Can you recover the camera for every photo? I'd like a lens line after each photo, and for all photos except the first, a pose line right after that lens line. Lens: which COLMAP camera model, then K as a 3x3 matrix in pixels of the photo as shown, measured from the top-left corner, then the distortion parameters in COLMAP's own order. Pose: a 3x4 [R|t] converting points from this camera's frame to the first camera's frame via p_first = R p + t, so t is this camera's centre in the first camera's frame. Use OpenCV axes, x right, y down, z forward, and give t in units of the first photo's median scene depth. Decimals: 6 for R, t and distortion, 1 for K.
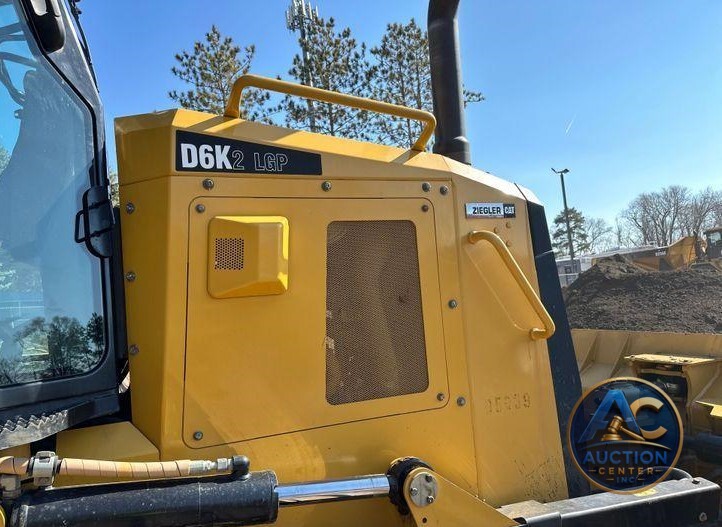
lens RADIAL K [[532.3, 0, 338.6], [0, 532.3, 286.7], [0, 0, 1]] dist [0.018459, -0.001567]
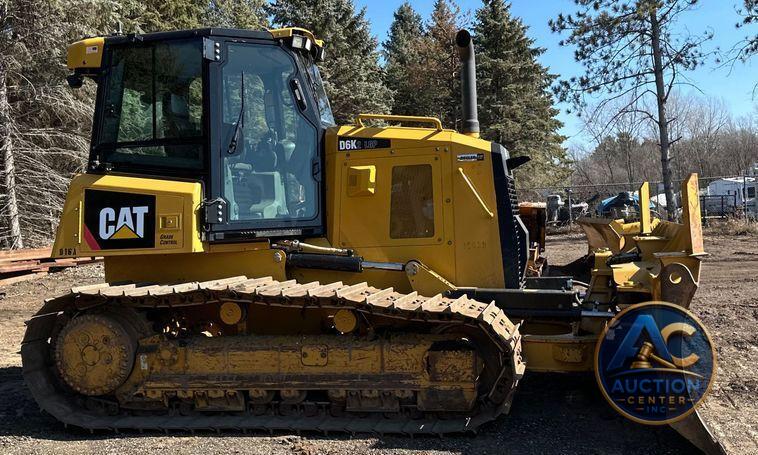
lens RADIAL K [[758.1, 0, 388.2], [0, 758.1, 258.6], [0, 0, 1]] dist [0.237702, -0.558940]
pose [[0.825746, 0.066106, -0.560155, 2.171707], [0.002922, 0.992594, 0.121447, -0.137507], [0.564034, -0.101921, 0.819437, -2.174556]]
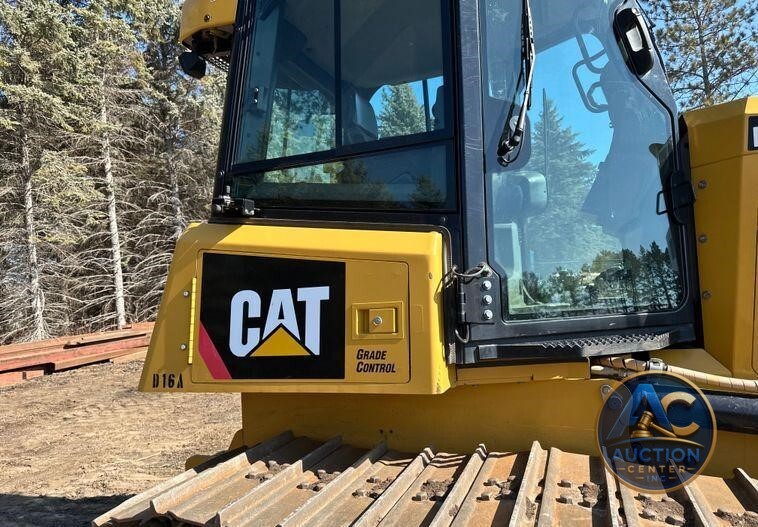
lens RADIAL K [[532.3, 0, 377.6], [0, 532.3, 287.4], [0, 0, 1]] dist [0.104312, -0.122199]
pose [[0.749161, 0.028046, -0.661794, -0.105817], [0.023698, 0.997329, 0.069092, -0.010671], [0.661964, -0.067444, 0.746495, -0.502686]]
